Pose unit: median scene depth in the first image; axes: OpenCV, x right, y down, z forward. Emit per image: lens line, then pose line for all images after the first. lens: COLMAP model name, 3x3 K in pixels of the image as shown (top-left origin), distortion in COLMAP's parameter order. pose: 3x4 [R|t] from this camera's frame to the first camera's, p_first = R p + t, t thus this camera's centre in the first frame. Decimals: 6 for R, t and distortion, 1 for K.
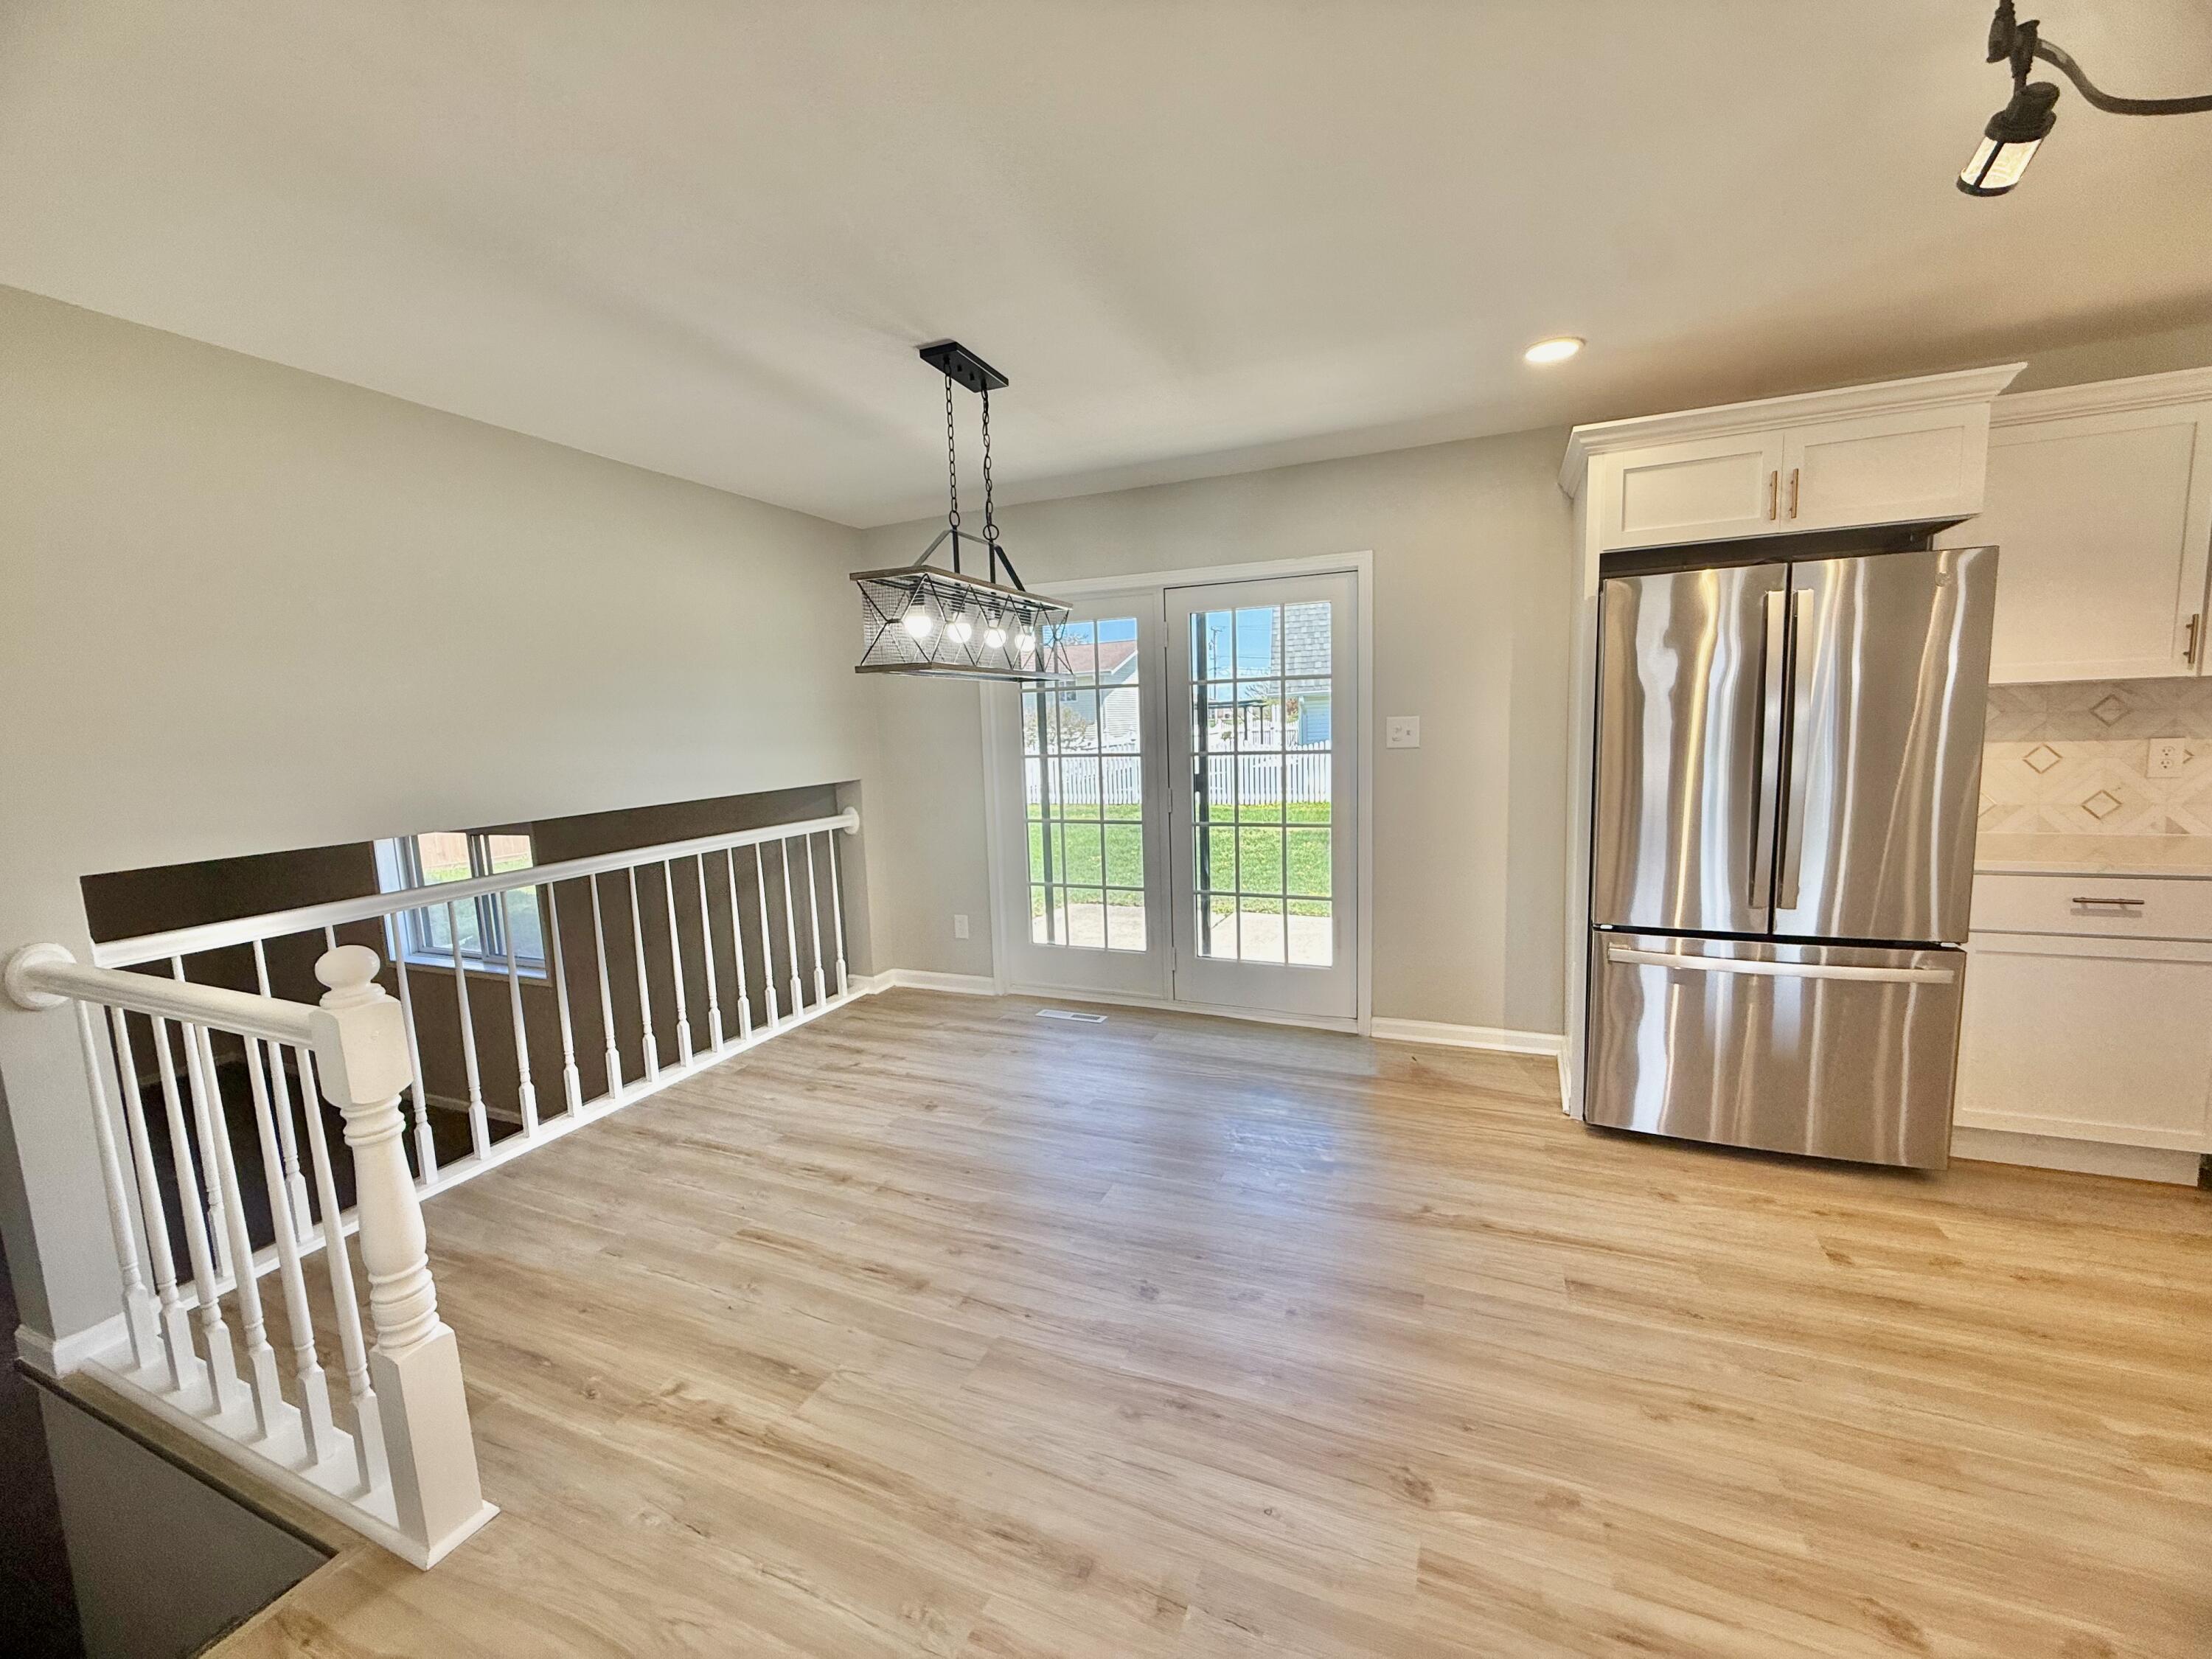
lens RADIAL K [[885.3, 0, 1098.9], [0, 885.3, 833.0], [0, 0, 1]] dist [-0.001871, 0.000877]
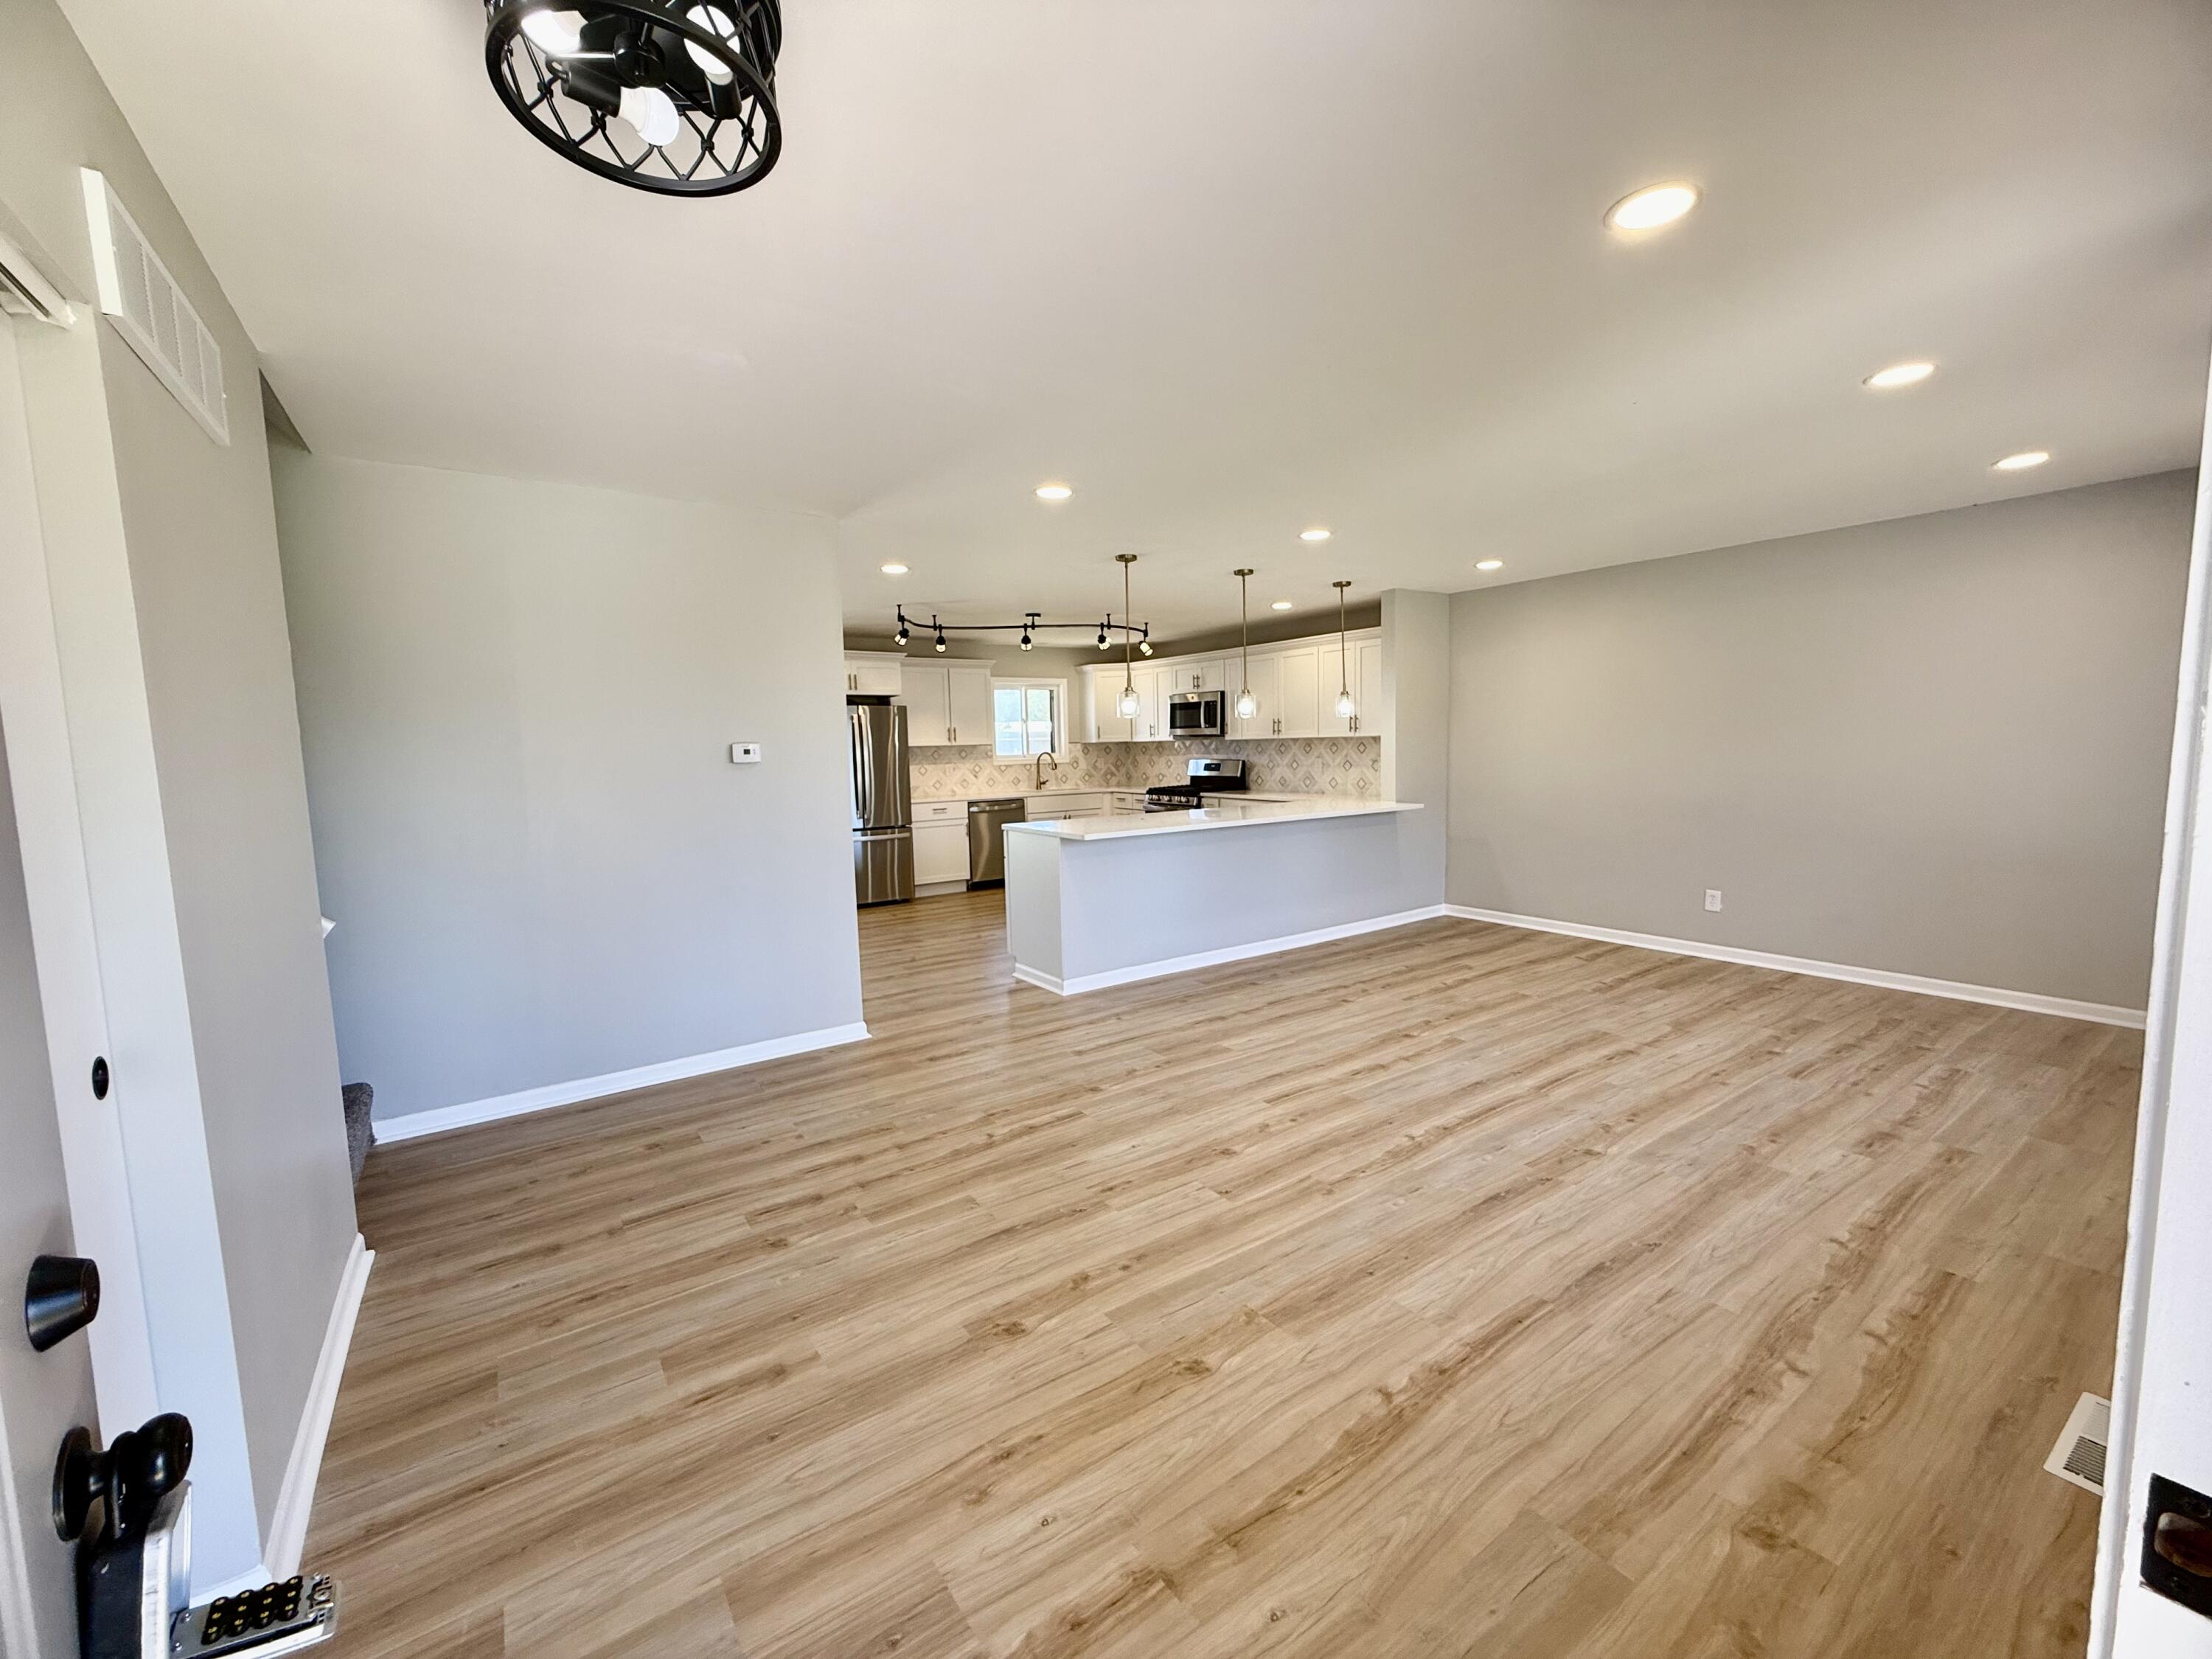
lens RADIAL K [[885.3, 0, 1113.6], [0, 885.3, 820.3], [0, 0, 1]] dist [-0.001871, 0.000877]
pose [[0.522843, -0.047544, 0.851102, -1.386909], [0.108483, 0.994036, -0.011114, 0.222098], [-0.845498, 0.098141, 0.524883, -1.325210]]
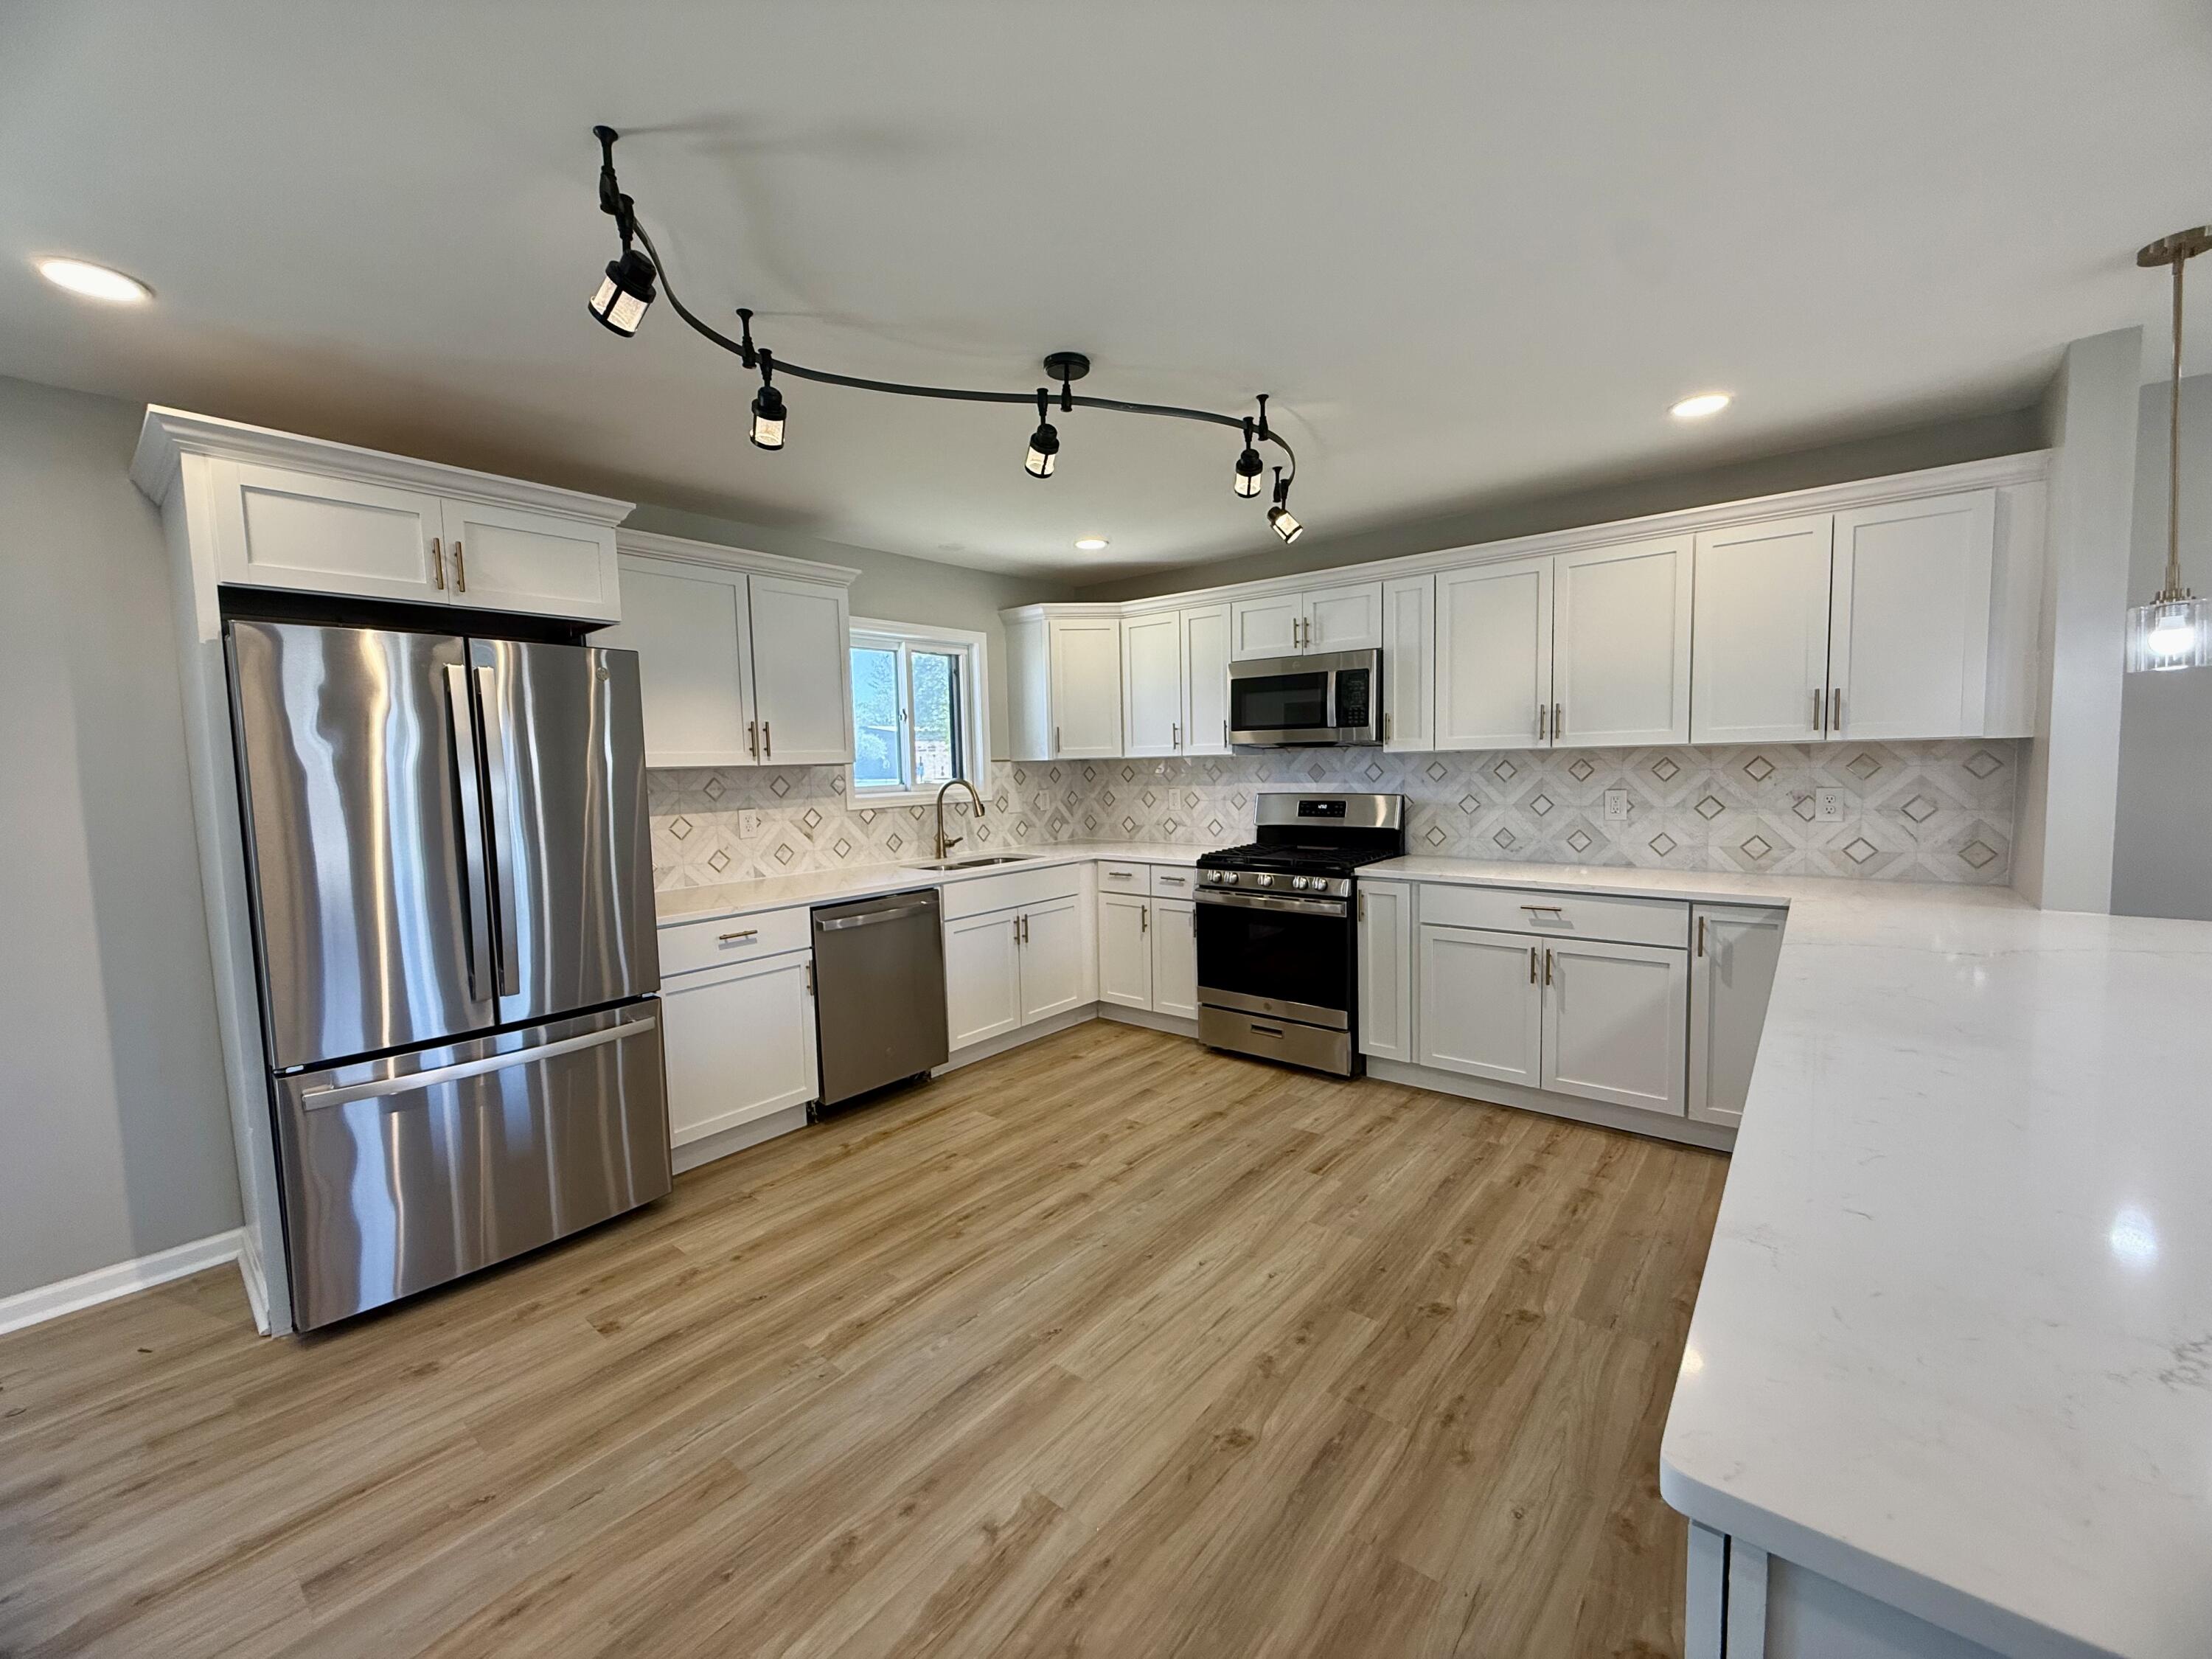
lens RADIAL K [[885.3, 0, 1102.6], [0, 885.3, 827.8], [0, 0, 1]] dist [-0.001871, 0.000877]
pose [[0.278201, -0.042436, 0.959585, 0.045063], [0.131802, 0.991260, 0.005625, -0.014911], [-0.951437, 0.124910, 0.281363, 0.099288]]
